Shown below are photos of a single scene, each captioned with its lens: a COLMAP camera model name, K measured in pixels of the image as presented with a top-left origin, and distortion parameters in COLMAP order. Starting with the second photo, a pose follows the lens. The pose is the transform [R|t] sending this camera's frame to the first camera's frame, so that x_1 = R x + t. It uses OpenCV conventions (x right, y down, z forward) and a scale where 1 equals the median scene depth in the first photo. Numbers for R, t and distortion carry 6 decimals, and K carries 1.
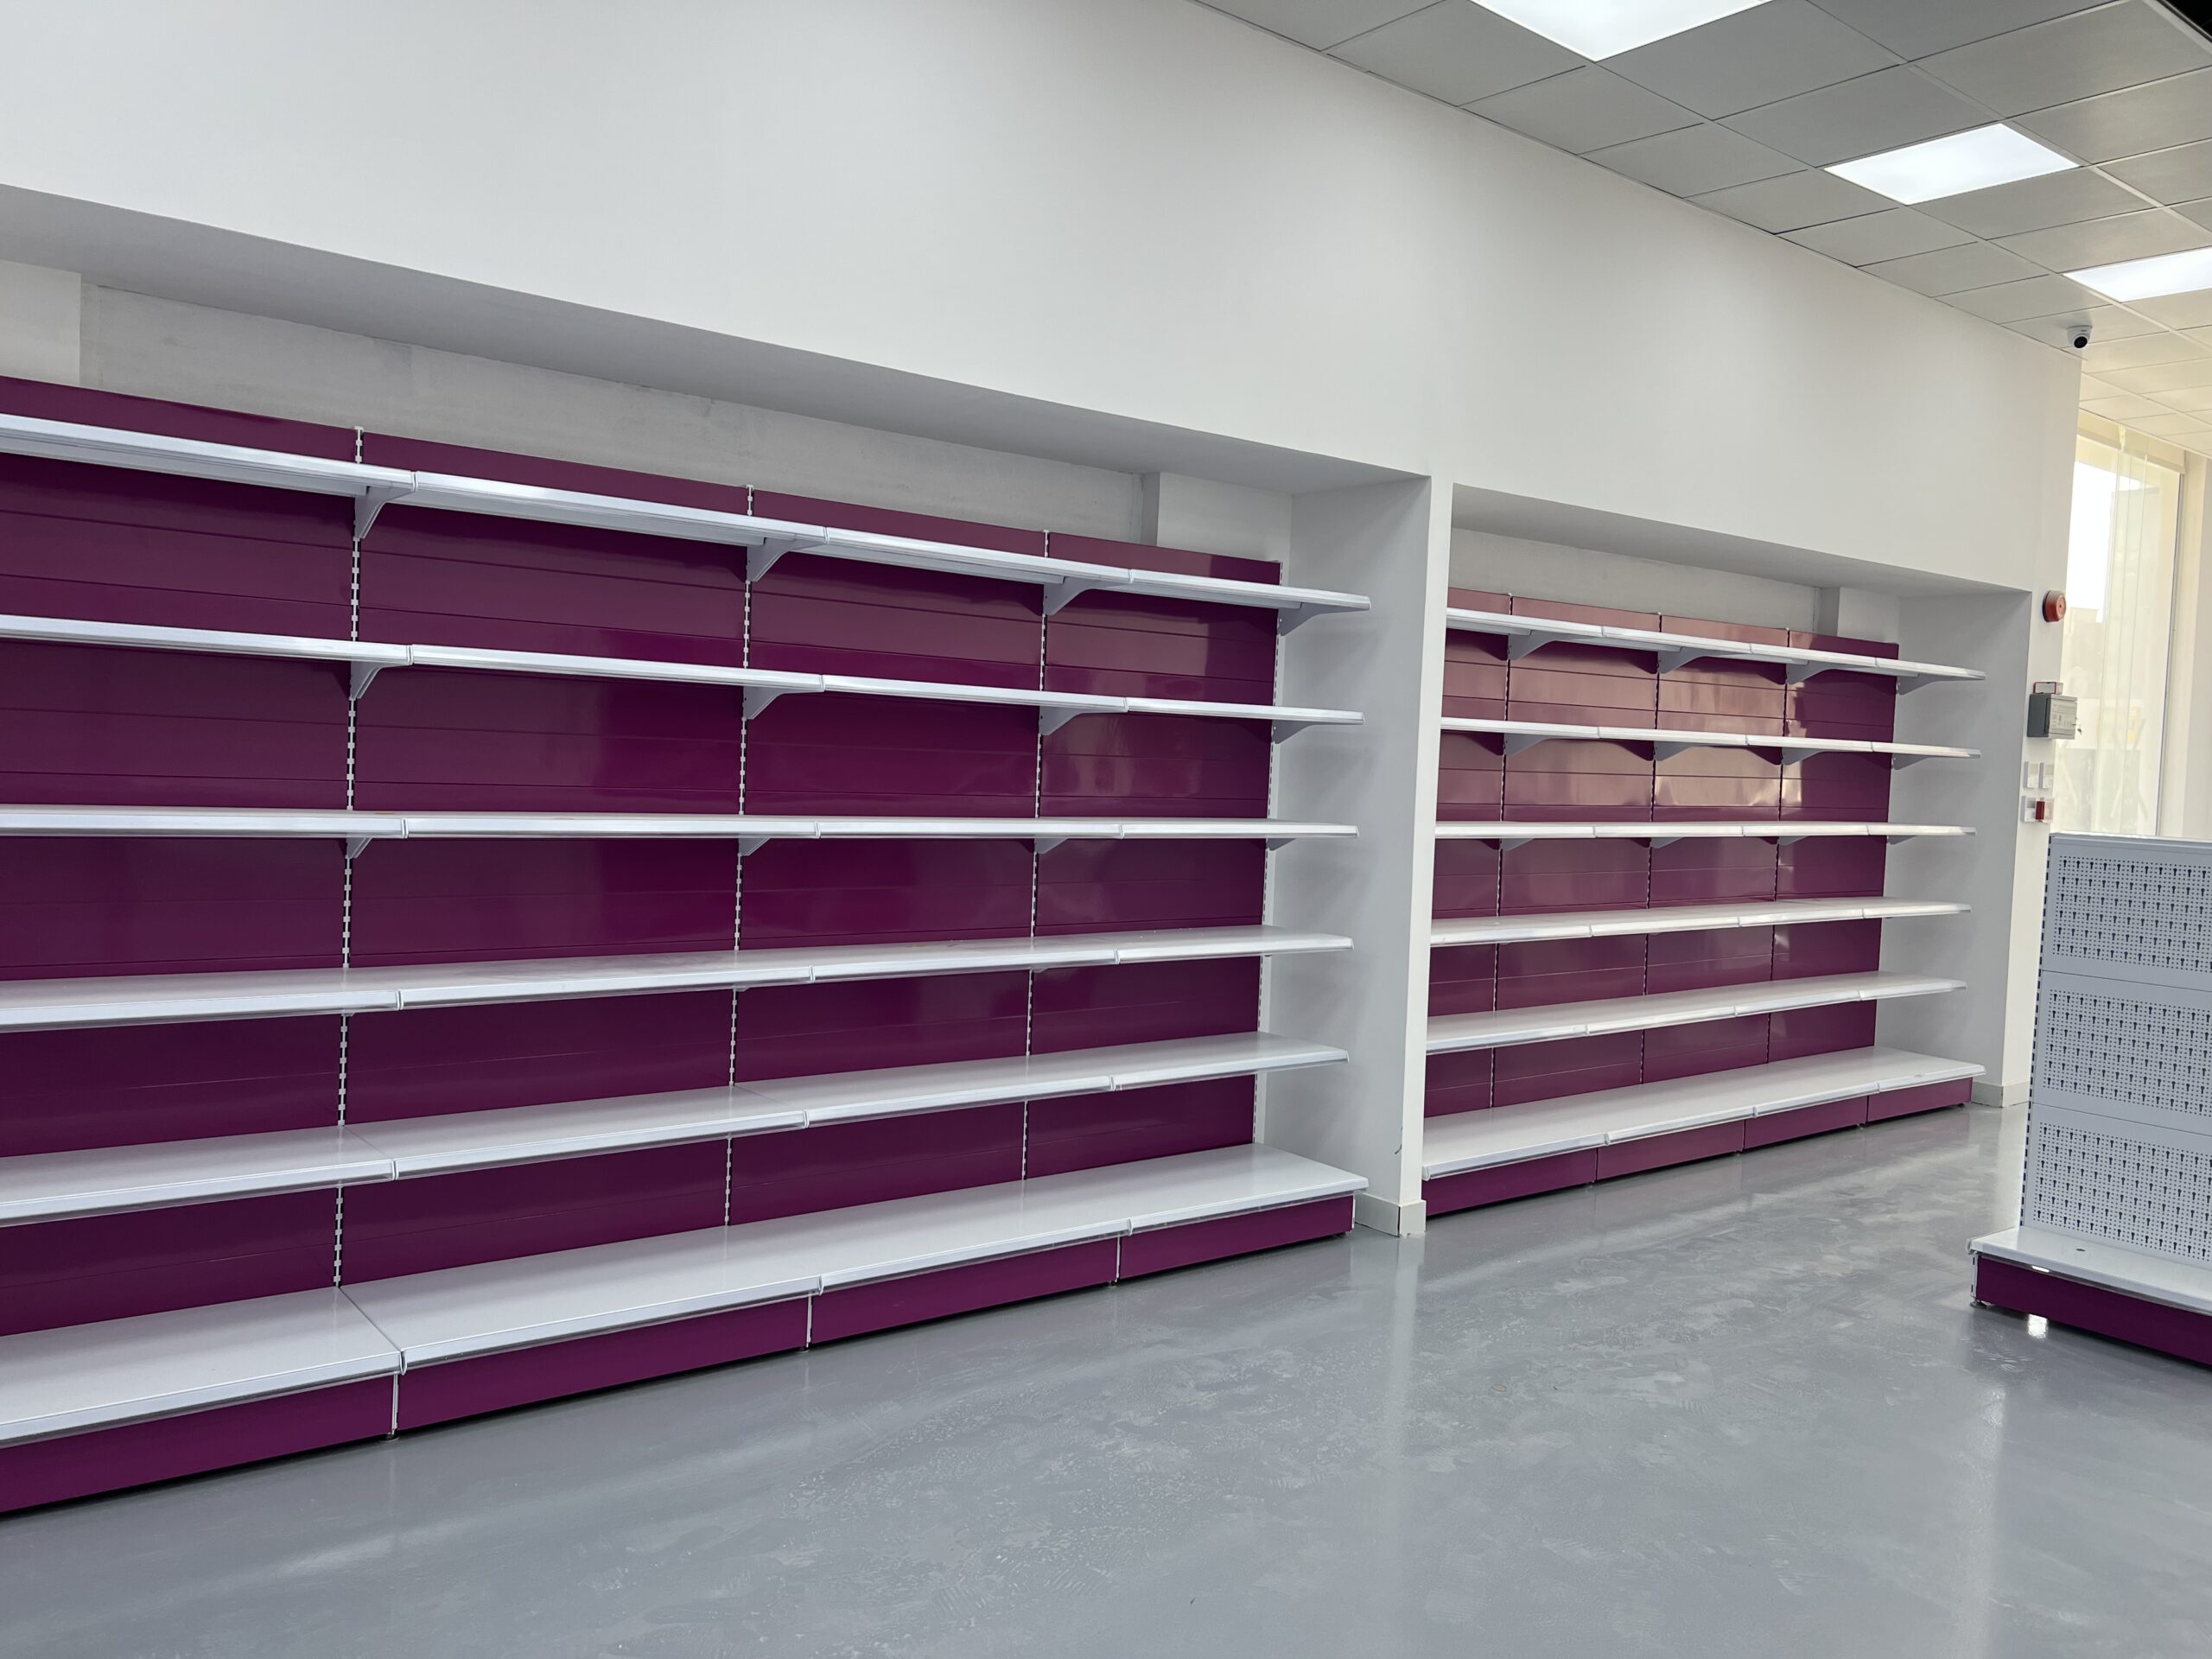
lens RADIAL K [[1635.9, 0, 1106.0], [0, 1635.9, 829.5], [0, 0, 1]] dist [0.005289, -0.001452]
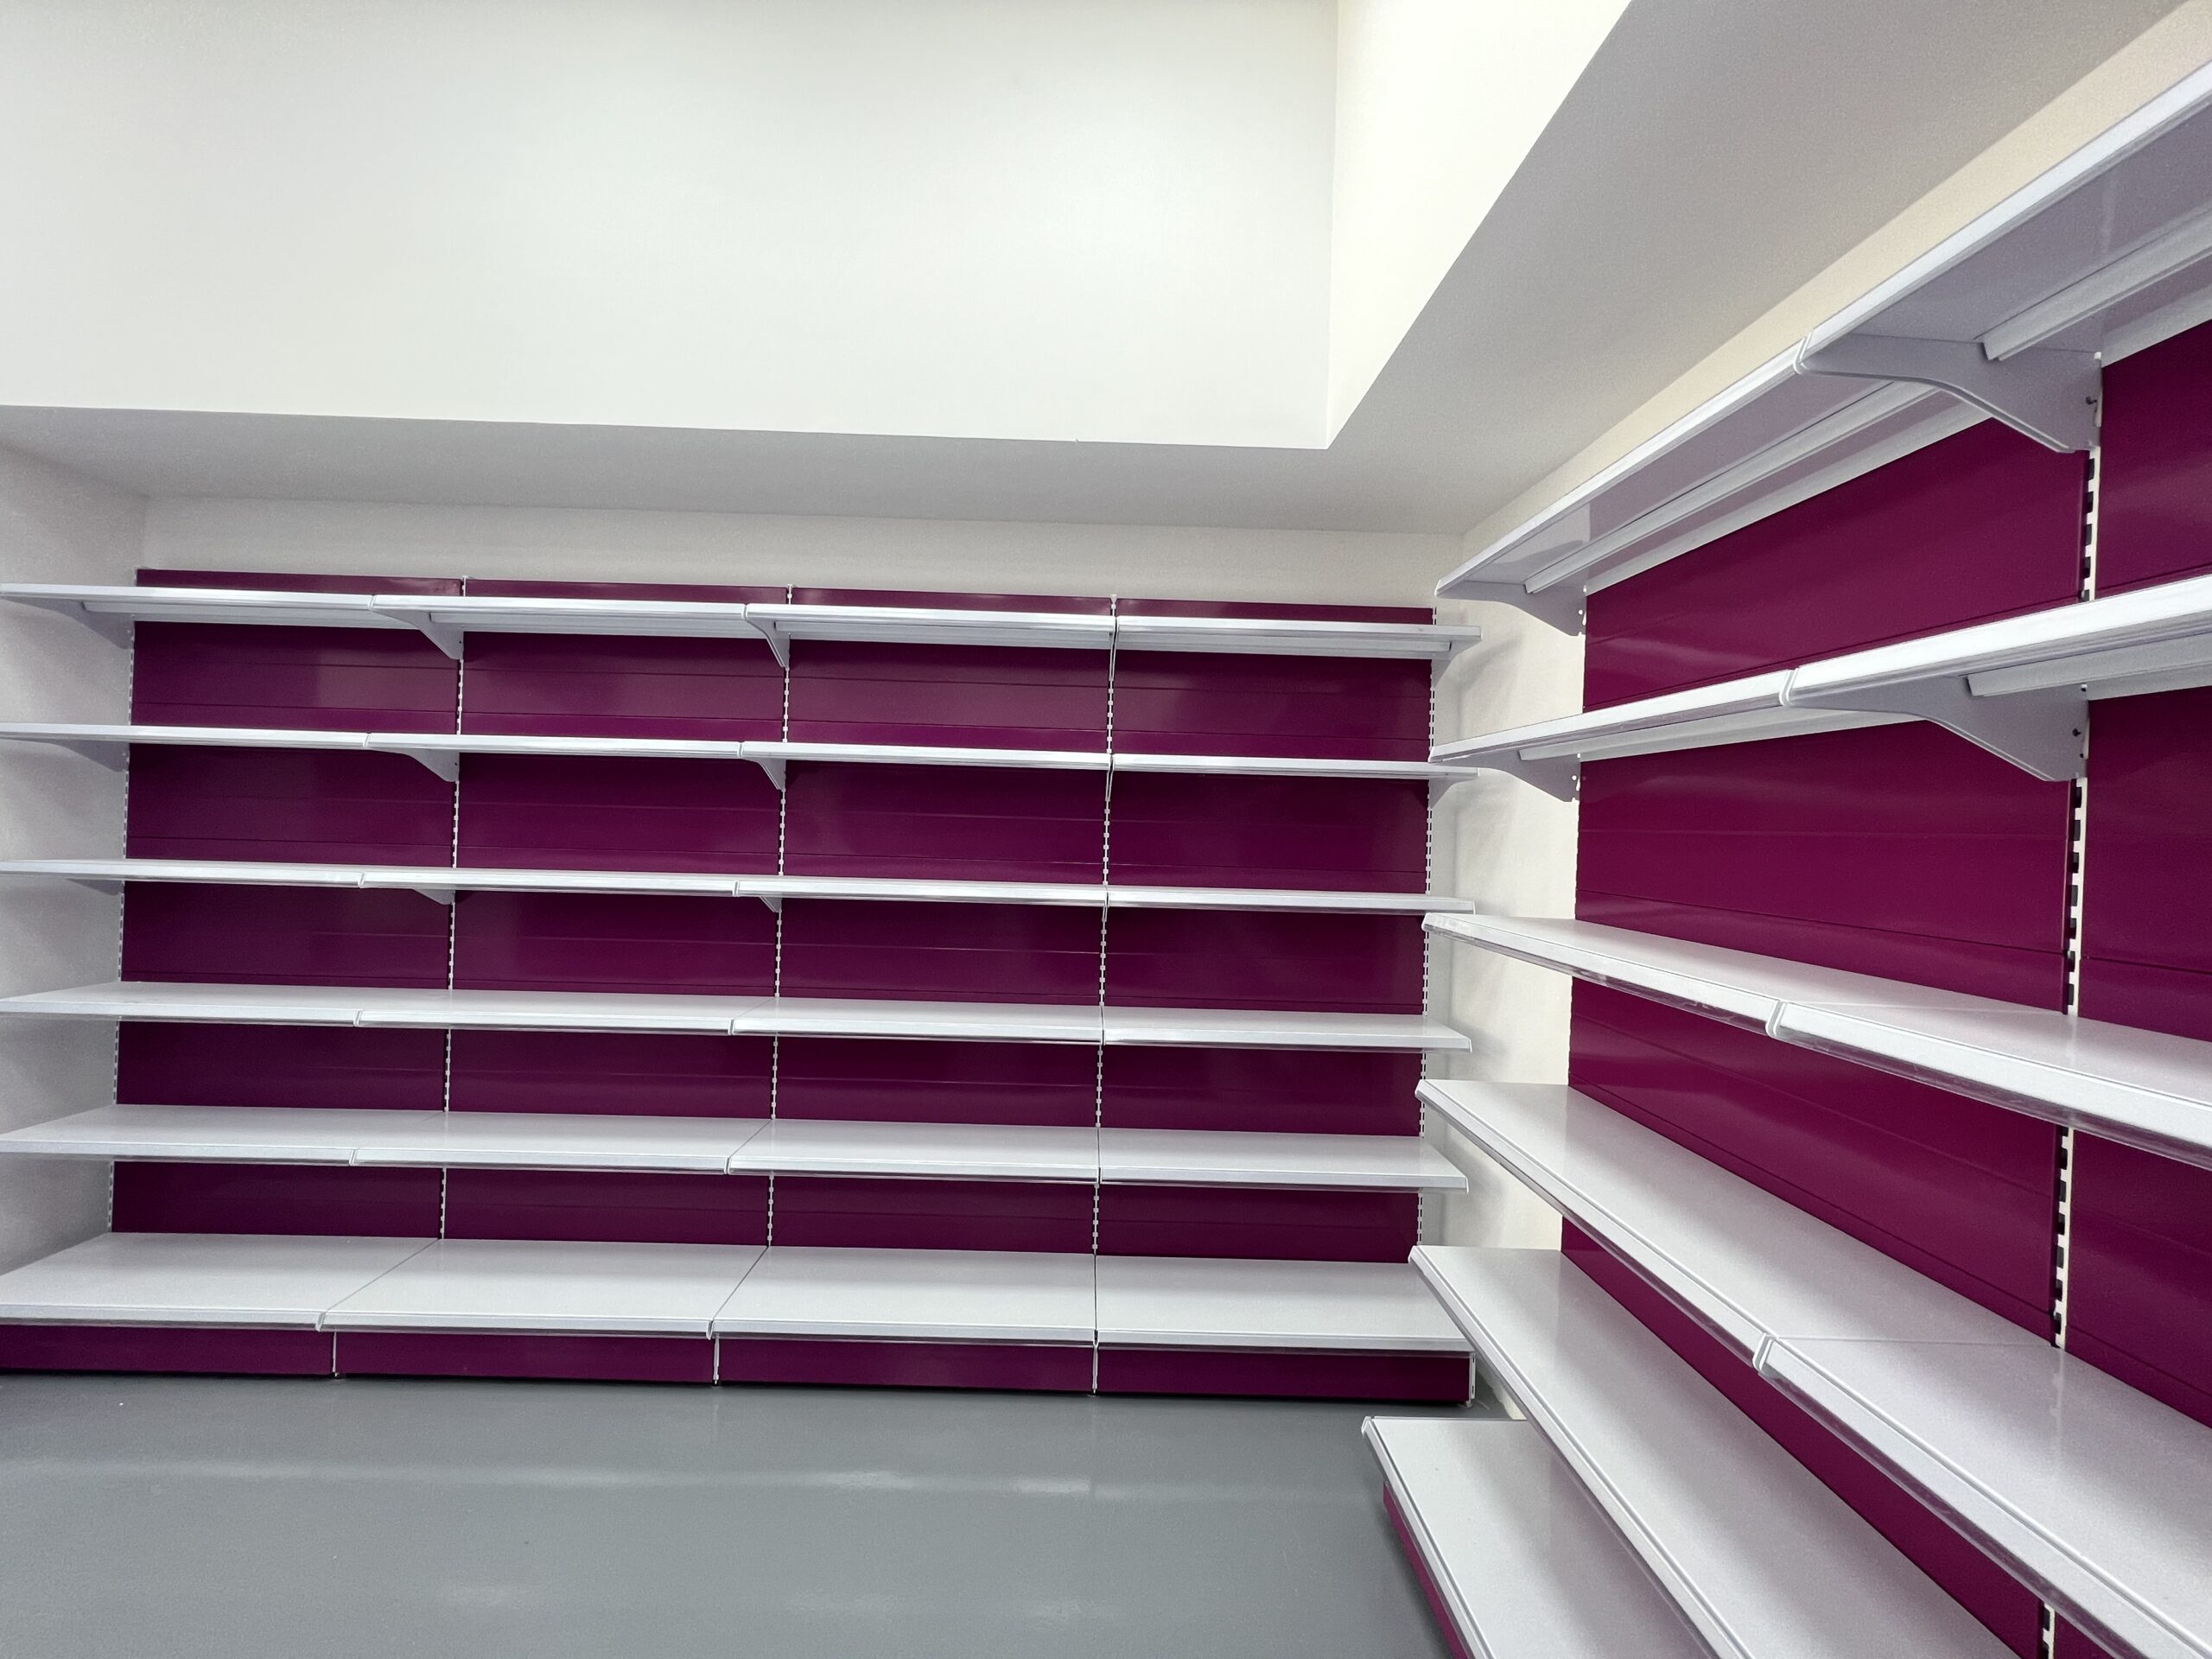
lens RADIAL K [[1335.7, 0, 1106.0], [0, 1335.7, 829.5], [0, 0, 1]] dist [0.002597, 0.000630]
pose [[0.790951, -0.015906, -0.611673, 0.401923], [-0.021724, 0.998302, -0.054051, 0.003310], [0.611494, 0.056040, 0.789262, 0.324727]]
